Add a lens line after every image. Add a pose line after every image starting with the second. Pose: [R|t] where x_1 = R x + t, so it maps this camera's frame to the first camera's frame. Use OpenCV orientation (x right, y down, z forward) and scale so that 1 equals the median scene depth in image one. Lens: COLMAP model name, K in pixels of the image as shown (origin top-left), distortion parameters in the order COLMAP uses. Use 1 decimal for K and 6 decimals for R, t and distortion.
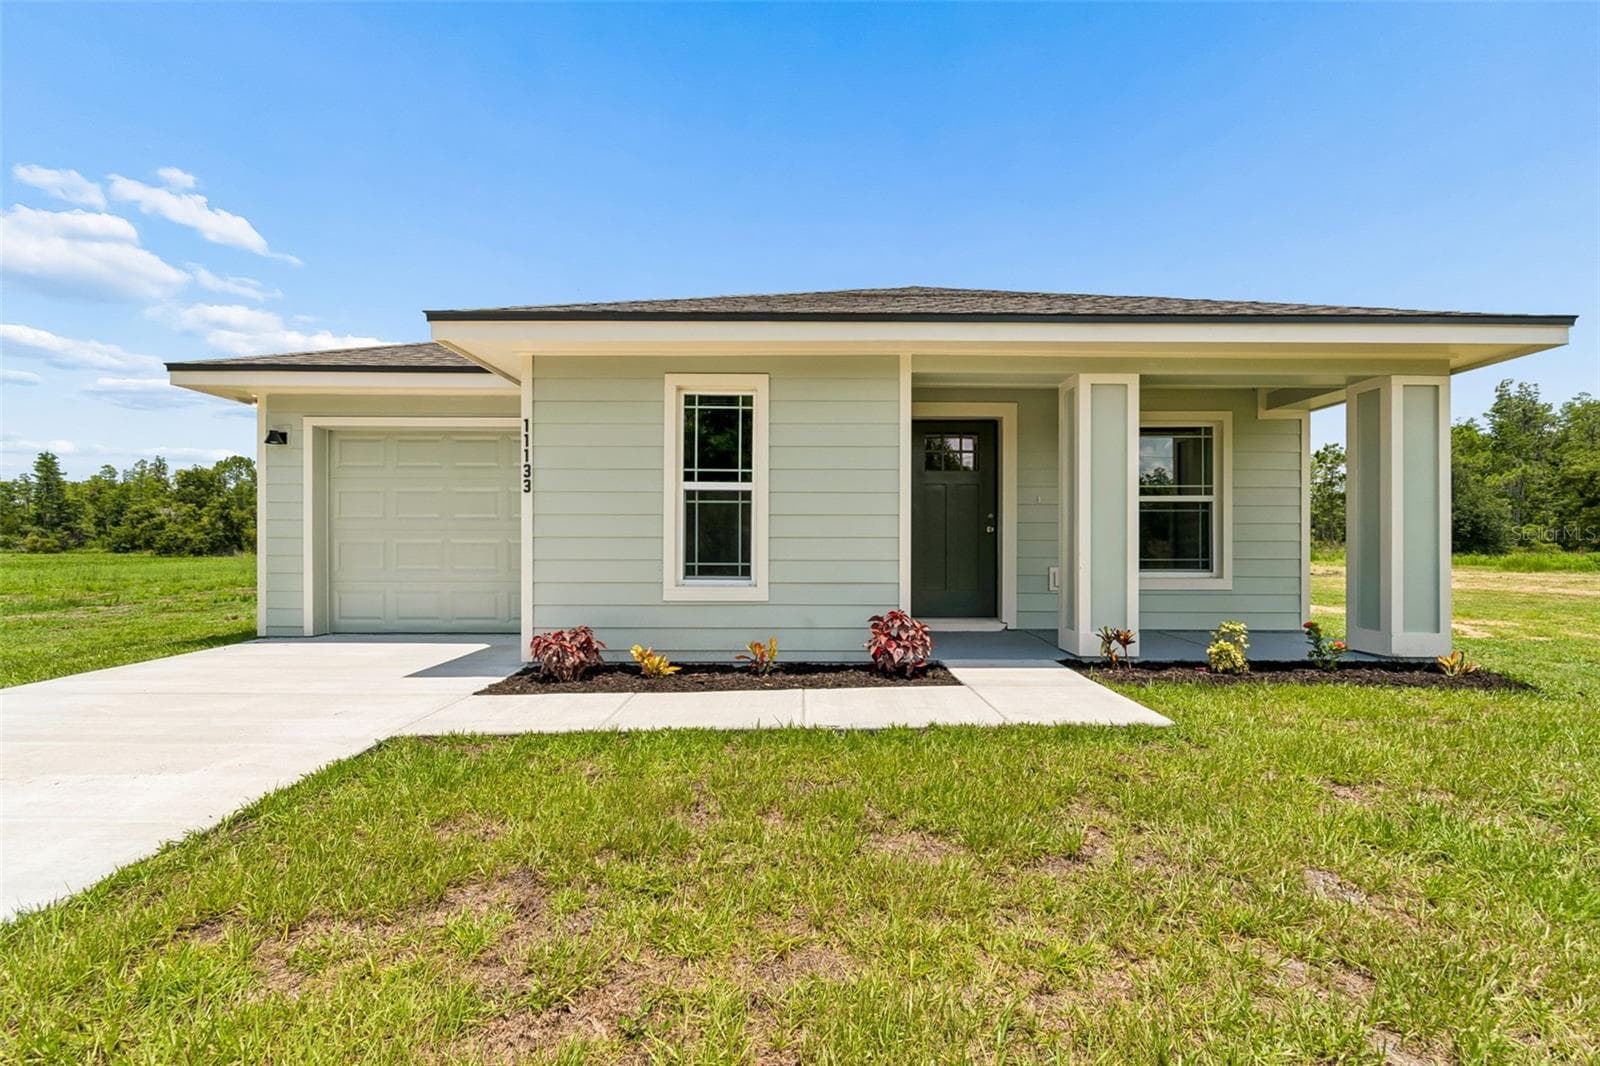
lens RADIAL K [[717.2, 0, 791.7], [0, 717.2, 547.3], [0, 0, 1]] dist [-0.001815, 0.001070]
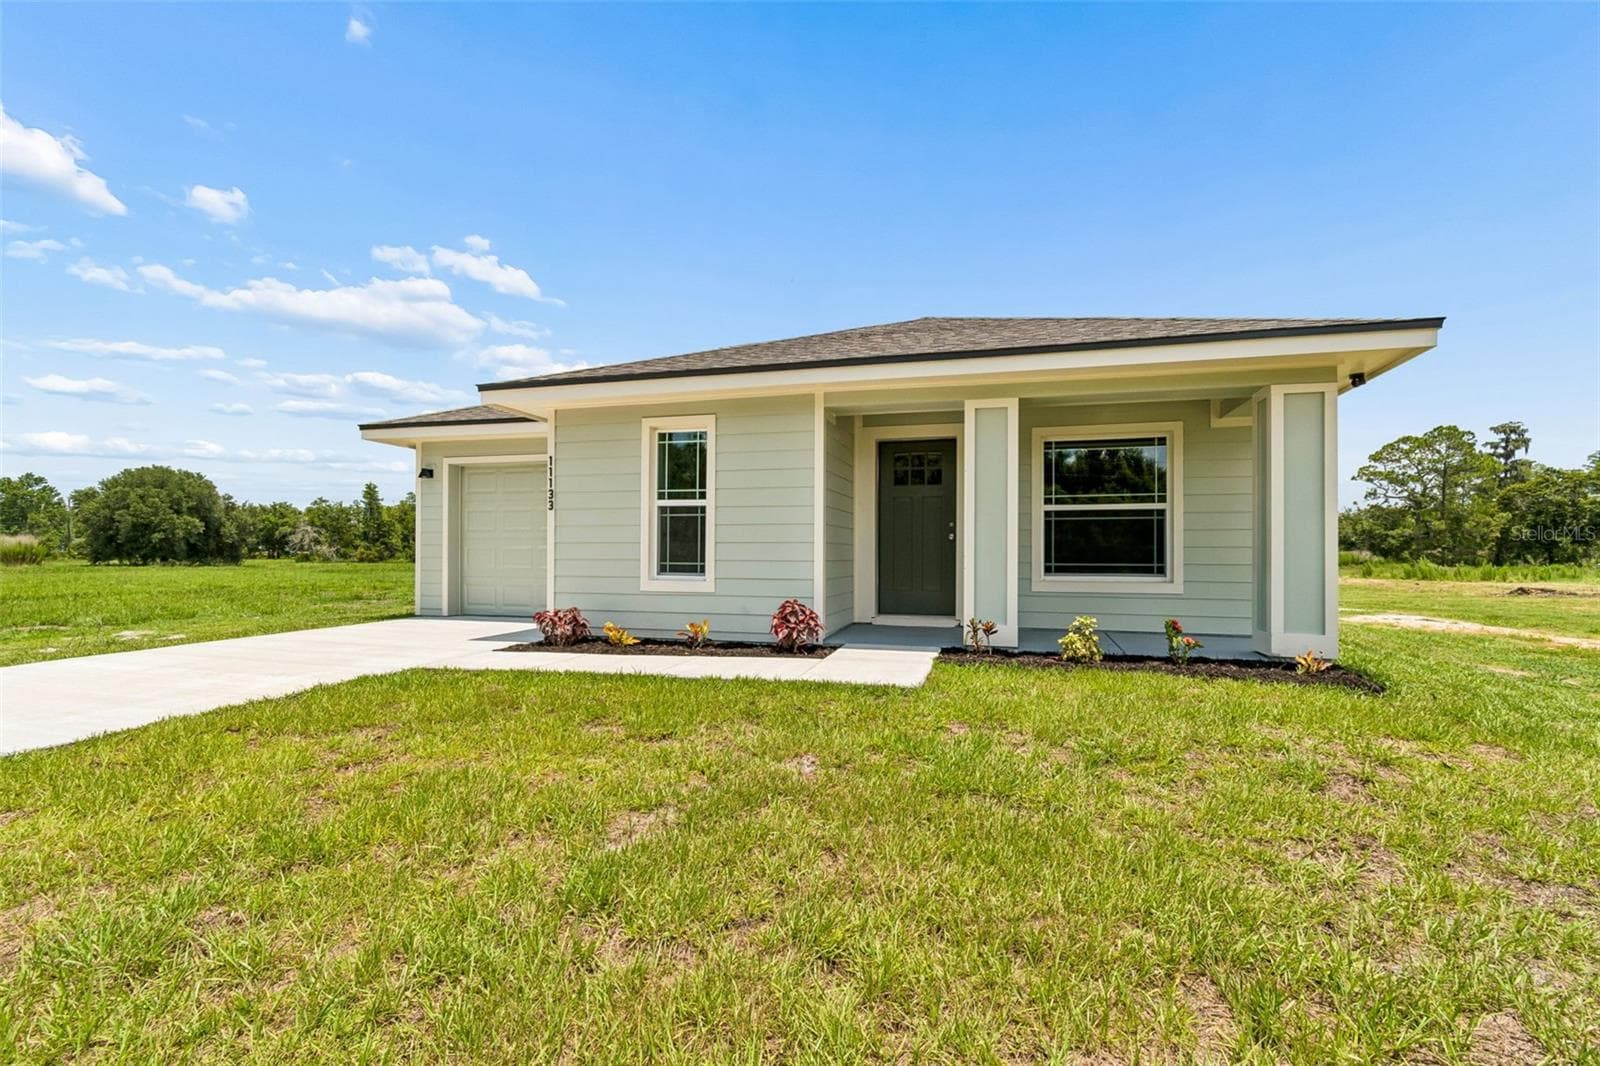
lens RADIAL K [[717.2, 0, 804.3], [0, 717.2, 534.2], [0, 0, 1]] dist [-0.001815, 0.001070]
pose [[0.961516, -0.004989, -0.274704, 0.414066], [-0.000741, 0.999784, -0.020751, -0.003390], [0.274749, 0.020156, 0.961305, -0.150771]]
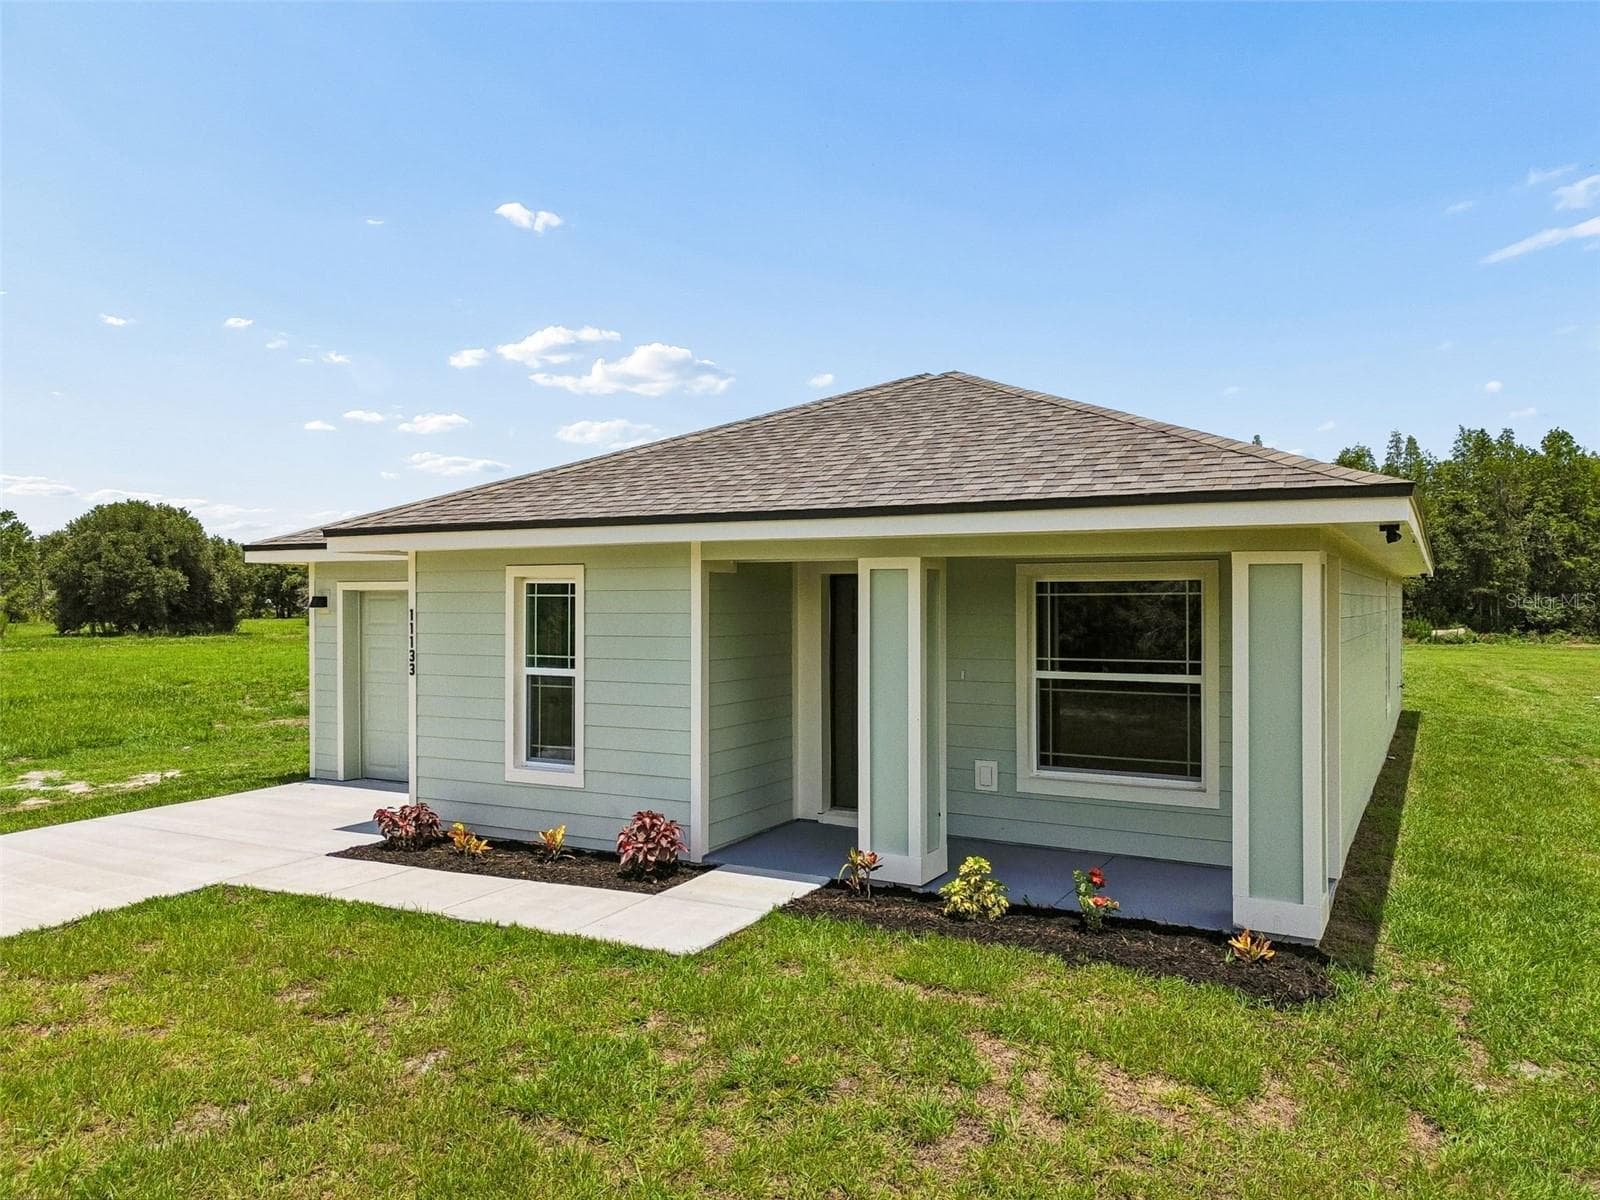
lens RADIAL K [[1139.1, 0, 765.7], [0, 1139.1, 606.5], [0, 0, 1]] dist [0.040966, -0.038392]
pose [[0.872160, -0.004163, -0.489203, 0.872410], [0.003429, 0.999991, -0.002397, -0.157611], [0.489209, 0.000413, 0.872166, -0.249192]]
